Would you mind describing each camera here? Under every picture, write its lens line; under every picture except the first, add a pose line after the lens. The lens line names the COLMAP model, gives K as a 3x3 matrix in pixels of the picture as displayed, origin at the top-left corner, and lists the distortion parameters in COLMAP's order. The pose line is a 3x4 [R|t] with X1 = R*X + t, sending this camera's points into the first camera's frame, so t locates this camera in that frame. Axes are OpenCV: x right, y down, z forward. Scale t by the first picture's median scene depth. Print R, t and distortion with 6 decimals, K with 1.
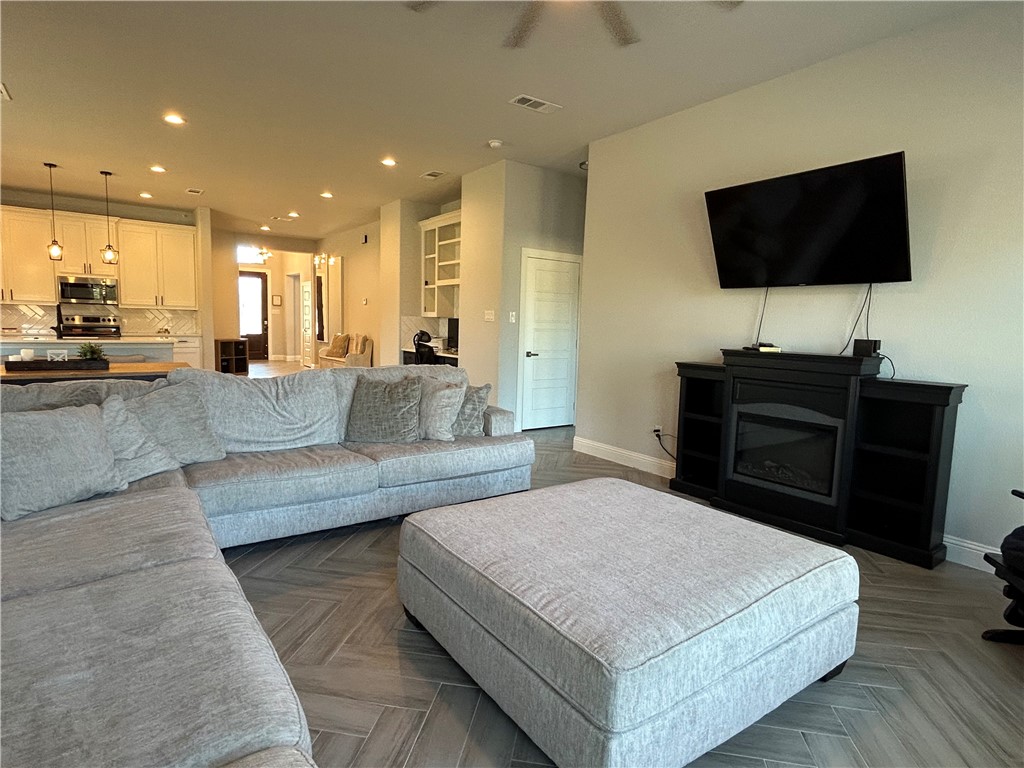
lens RADIAL K [[545.1, 0, 485.2], [0, 545.1, 380.4], [0, 0, 1]] dist [0.010991, 0.001665]
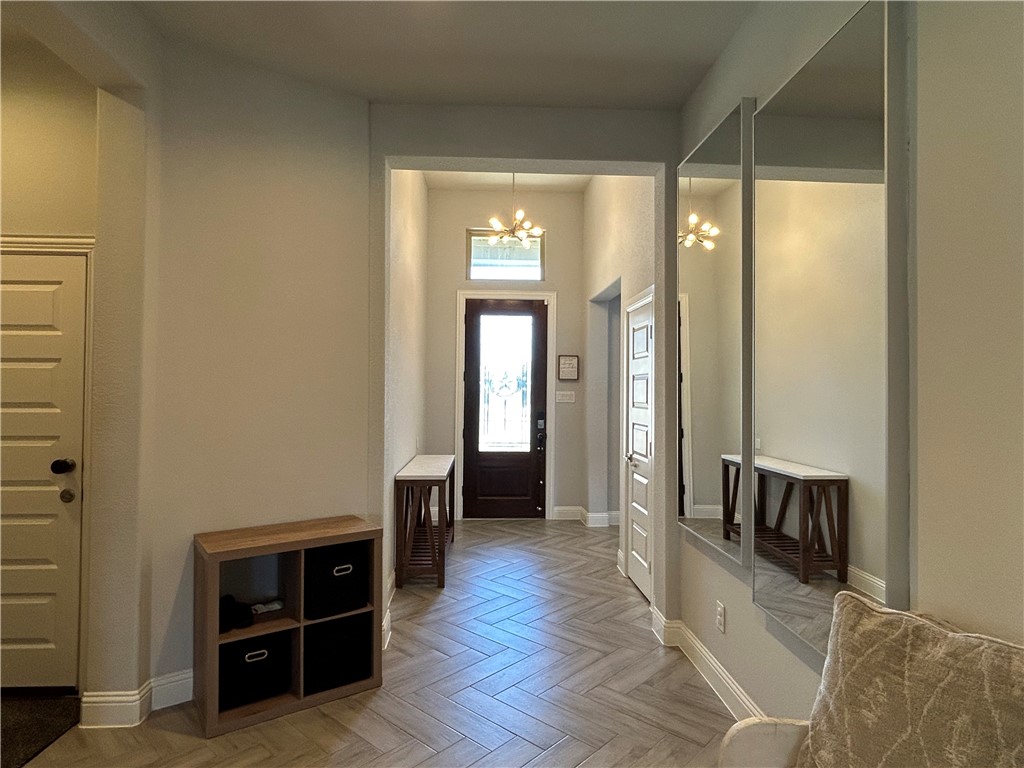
lens RADIAL K [[583.4, 0, 512.0], [0, 583.4, 384.0], [0, 0, 1]] dist [0.004129, -0.000504]
pose [[0.858137, -0.025736, -0.512775, -0.233270], [-0.042428, 0.991772, -0.120782, -0.095534], [0.511665, 0.125404, 0.849984, 0.722709]]
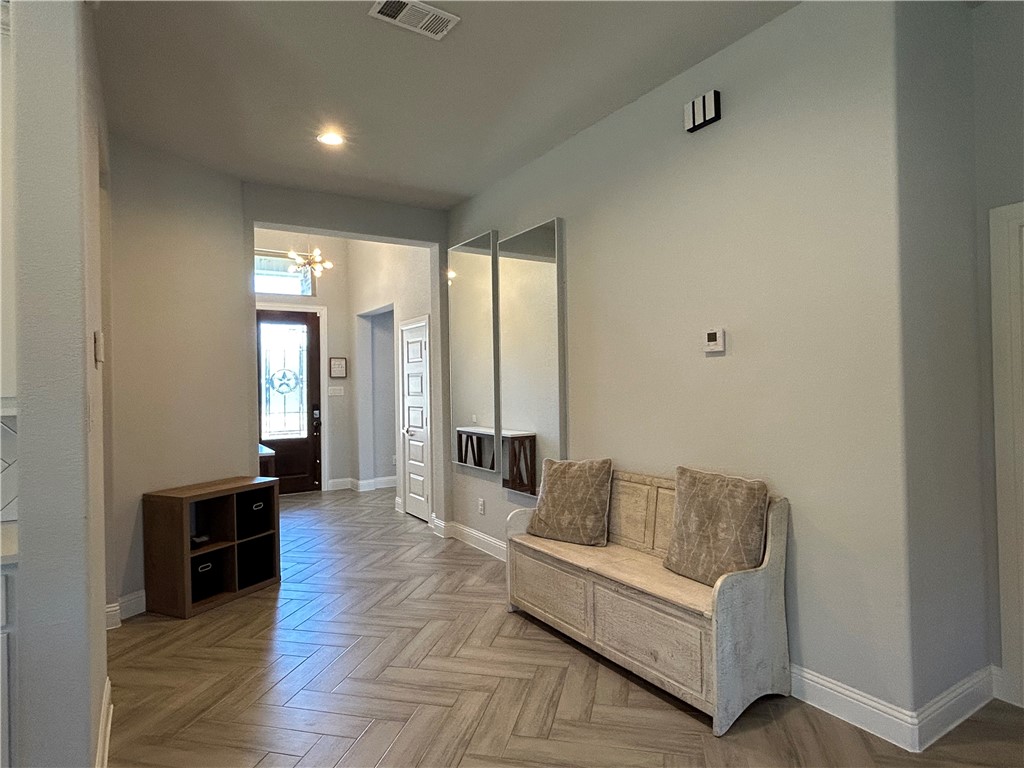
lens RADIAL K [[583.4, 0, 512.0], [0, 583.4, 384.0], [0, 0, 1]] dist [0.004129, -0.000504]
pose [[0.998445, -0.045960, -0.031557, -0.243123], [0.042152, 0.992786, -0.112250, -0.077083], [0.036488, 0.110745, 0.993179, 0.564219]]
